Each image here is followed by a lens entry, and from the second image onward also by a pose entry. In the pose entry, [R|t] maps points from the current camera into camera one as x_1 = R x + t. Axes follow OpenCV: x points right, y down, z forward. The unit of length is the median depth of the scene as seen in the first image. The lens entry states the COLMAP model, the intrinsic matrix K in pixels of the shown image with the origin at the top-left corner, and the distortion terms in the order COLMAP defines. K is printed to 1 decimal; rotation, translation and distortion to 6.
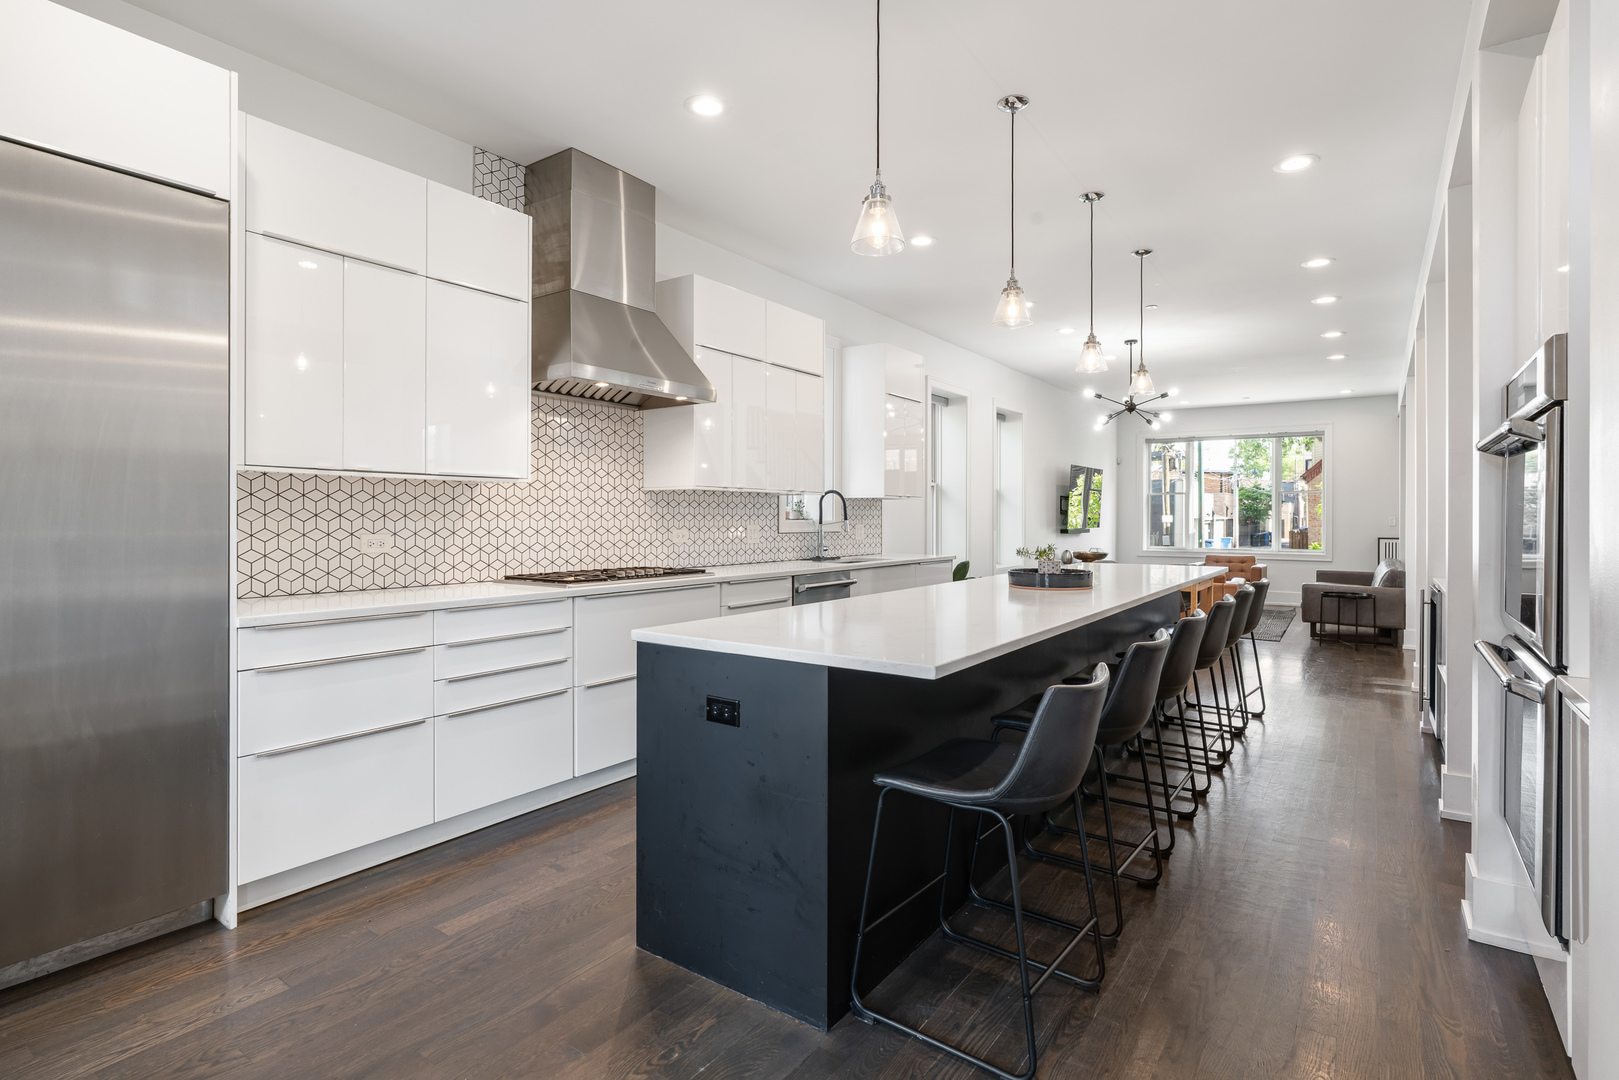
lens RADIAL K [[799.9, 0, 808.6], [0, 799.9, 525.3], [0, 0, 1]] dist [-0.002297, 0.000423]
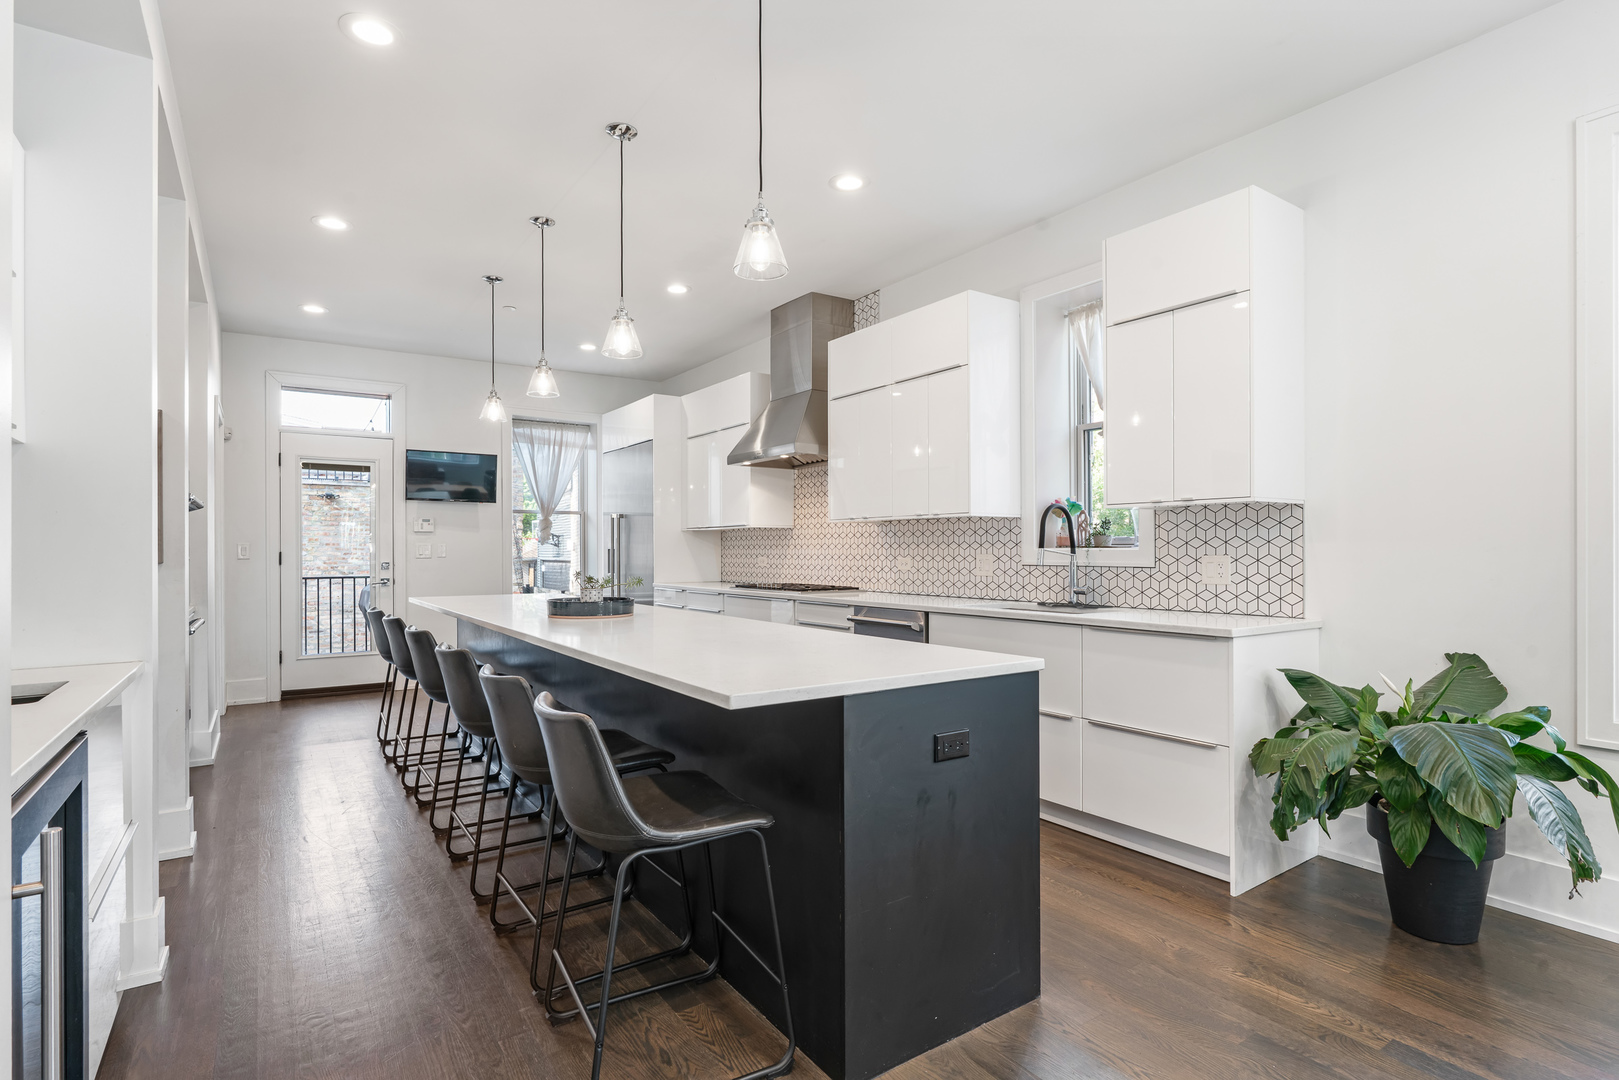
lens RADIAL K [[811.0, 0, 813.3], [0, 811.0, 551.1], [0, 0, 1]] dist [-0.003615, -0.000225]
pose [[-0.349850, 0.005296, -0.936791, 0.976063], [-0.000170, 0.999984, 0.005716, -0.010485], [0.936806, 0.002159, -0.349844, 1.375297]]
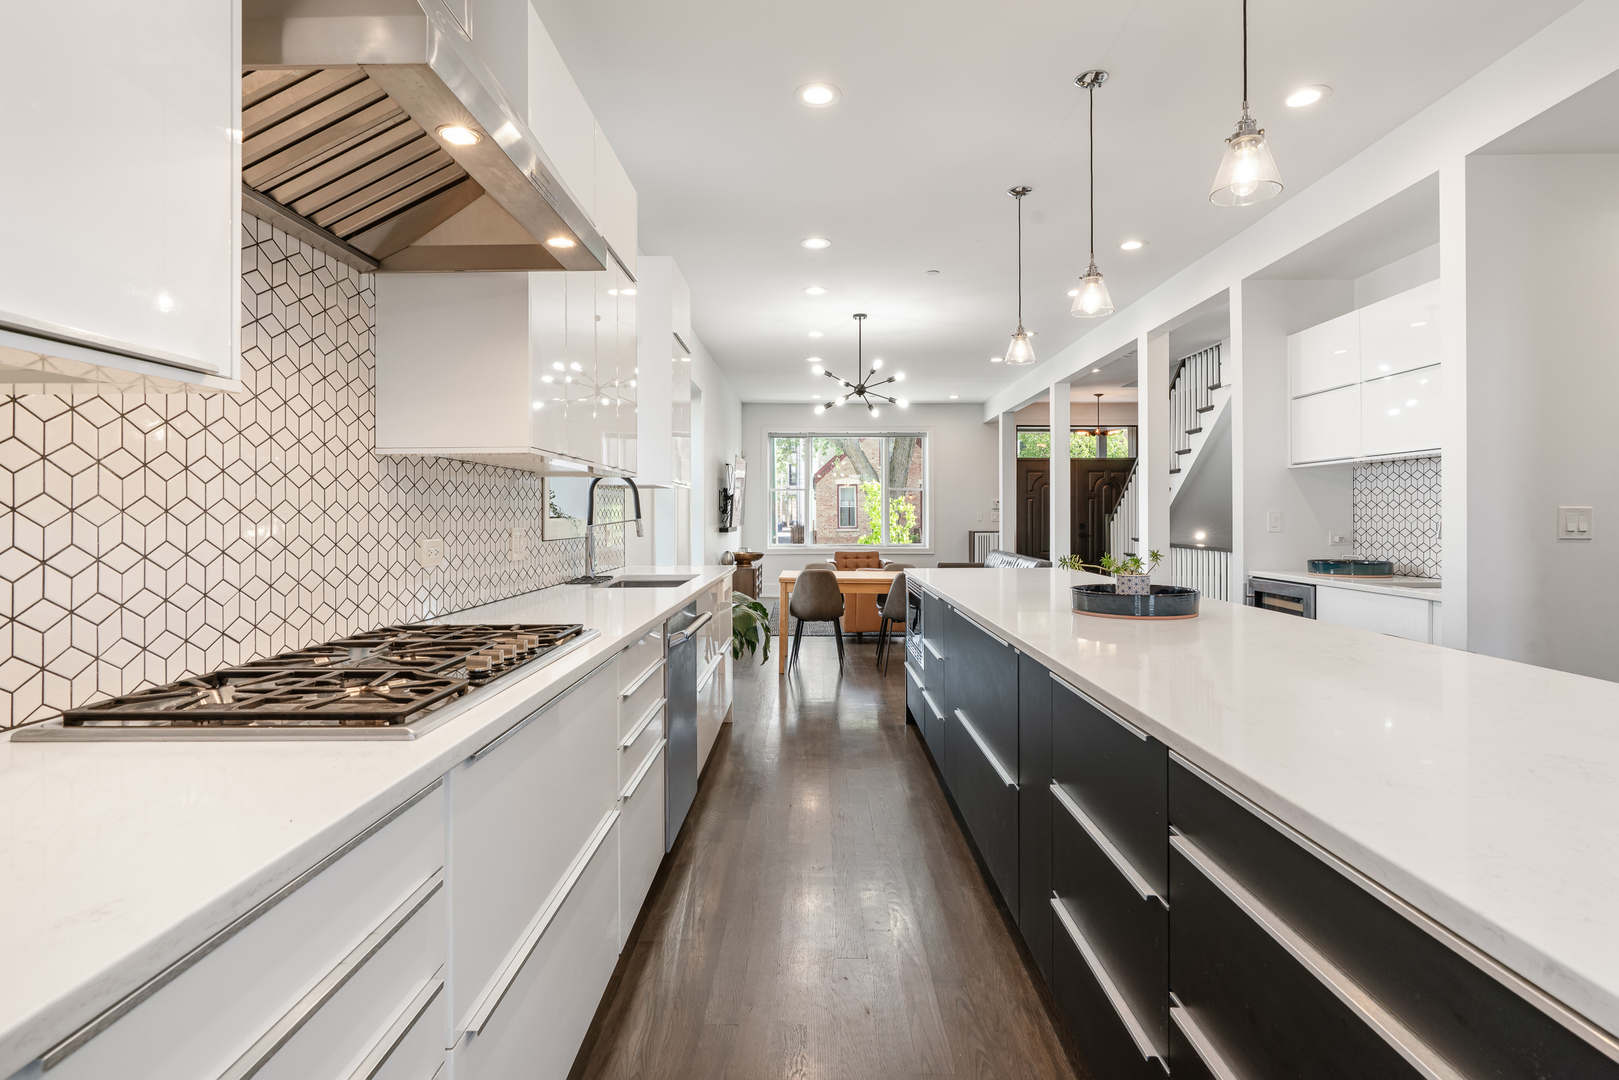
lens RADIAL K [[809.9, 0, 804.5], [0, 809.9, 513.9], [0, 0, 1]] dist [-0.001269, 0.000390]
pose [[0.824390, -0.003003, 0.566015, -0.274274], [0.009350, 0.999922, -0.008312, -0.004118], [-0.565945, 0.012145, 0.824353, 0.506763]]
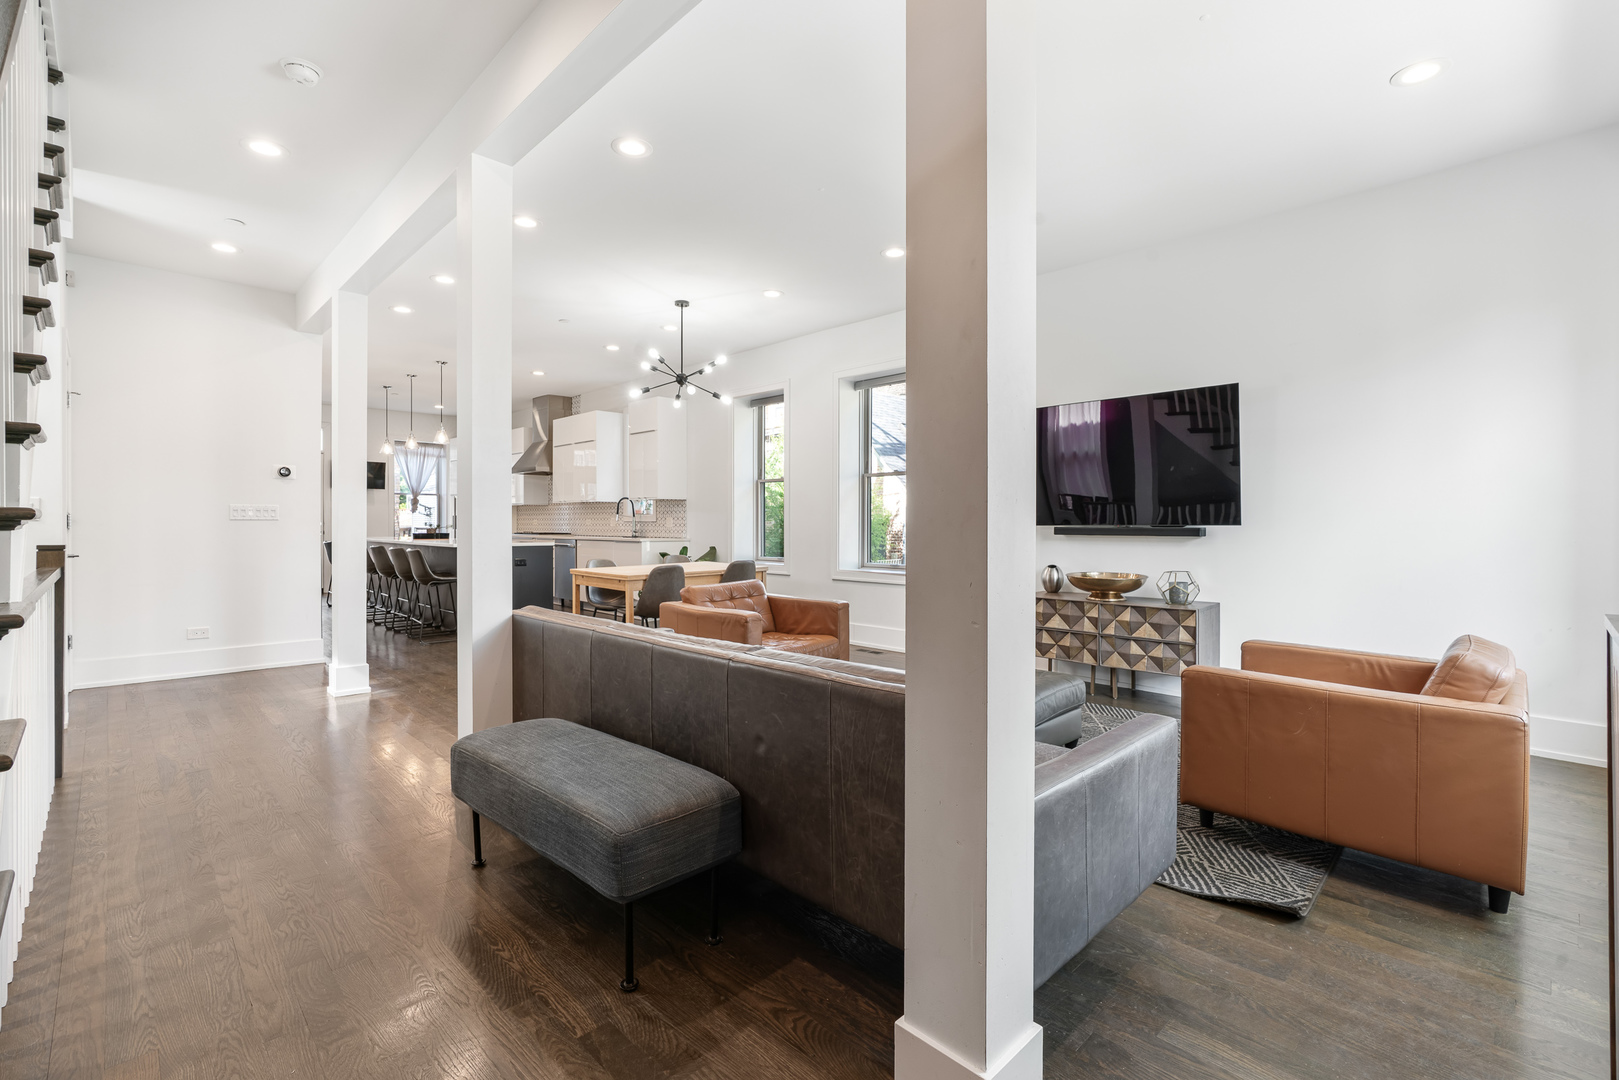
lens RADIAL K [[737.1, 0, 813.2], [0, 737.1, 535.4], [0, 0, 1]] dist [-0.002338, 0.000544]
pose [[-0.185975, 0.018039, -0.982389, 2.010554], [-0.007025, 0.999781, 0.019689, 0.005723], [0.982529, 0.010563, -0.185808, 2.231120]]
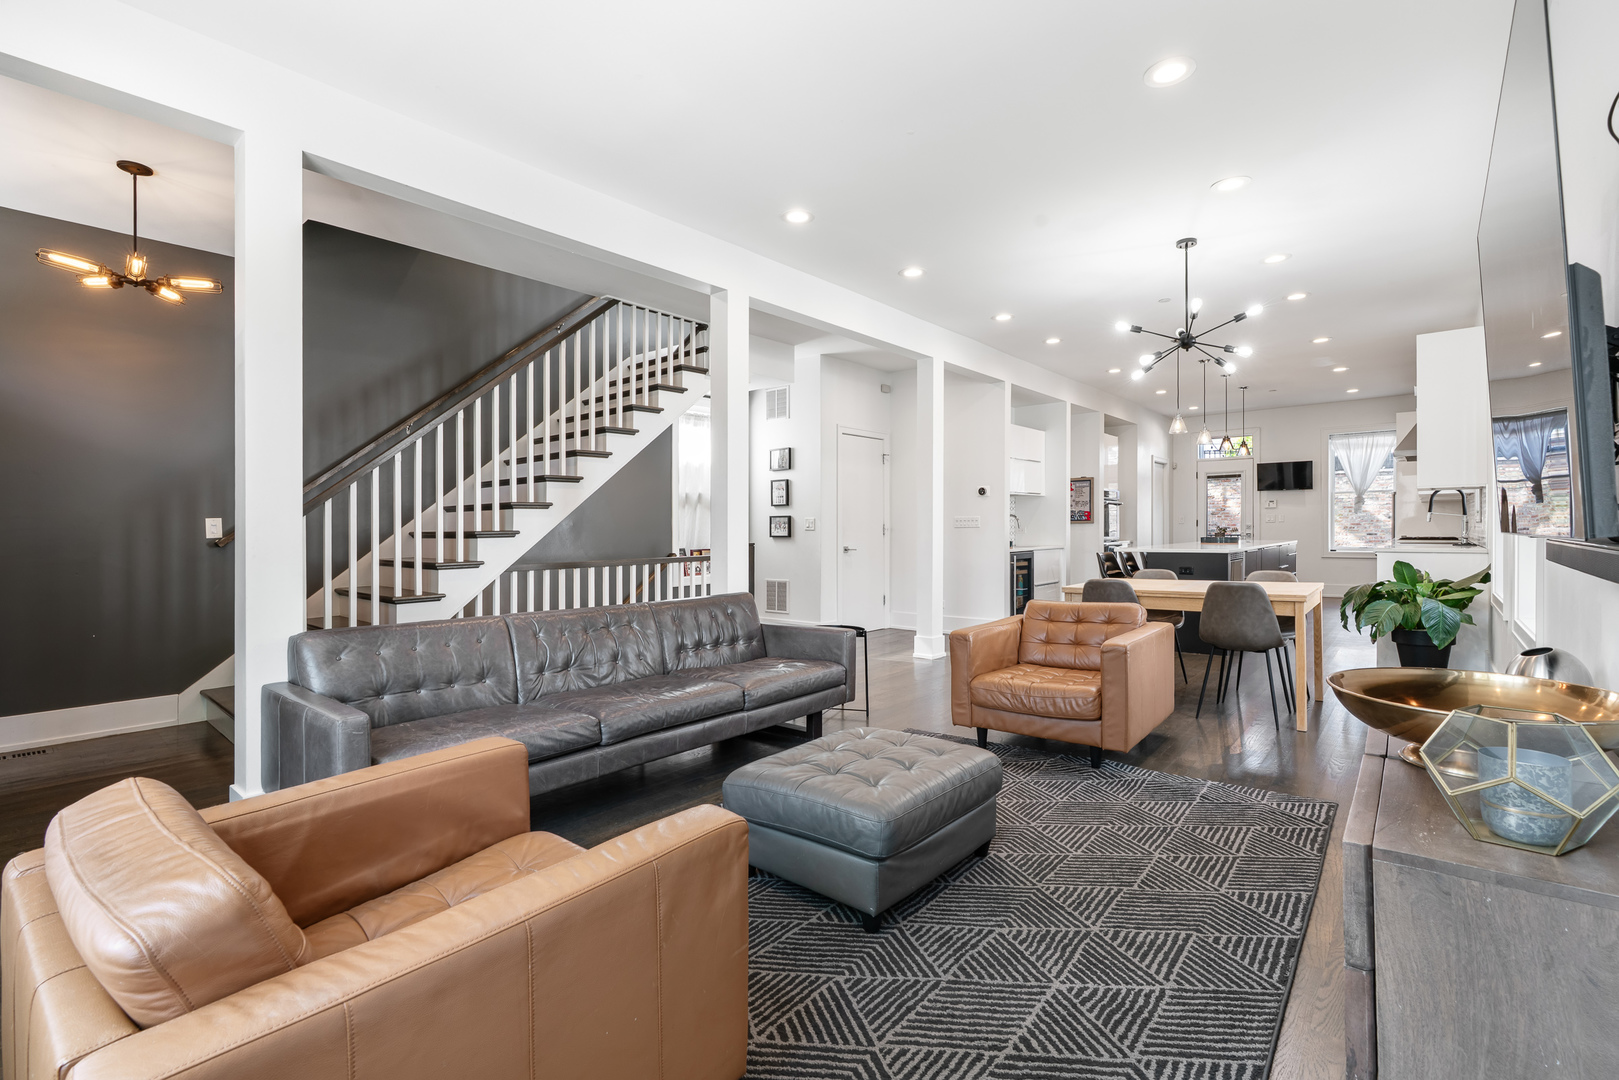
lens RADIAL K [[737.1, 0, 813.2], [0, 737.1, 535.4], [0, 0, 1]] dist [-0.002338, 0.000544]
pose [[-0.996722, 0.013125, 0.079836, 1.150848], [0.014226, 0.999811, 0.013241, 0.000439], [-0.079647, 0.014333, -0.996720, 2.830431]]
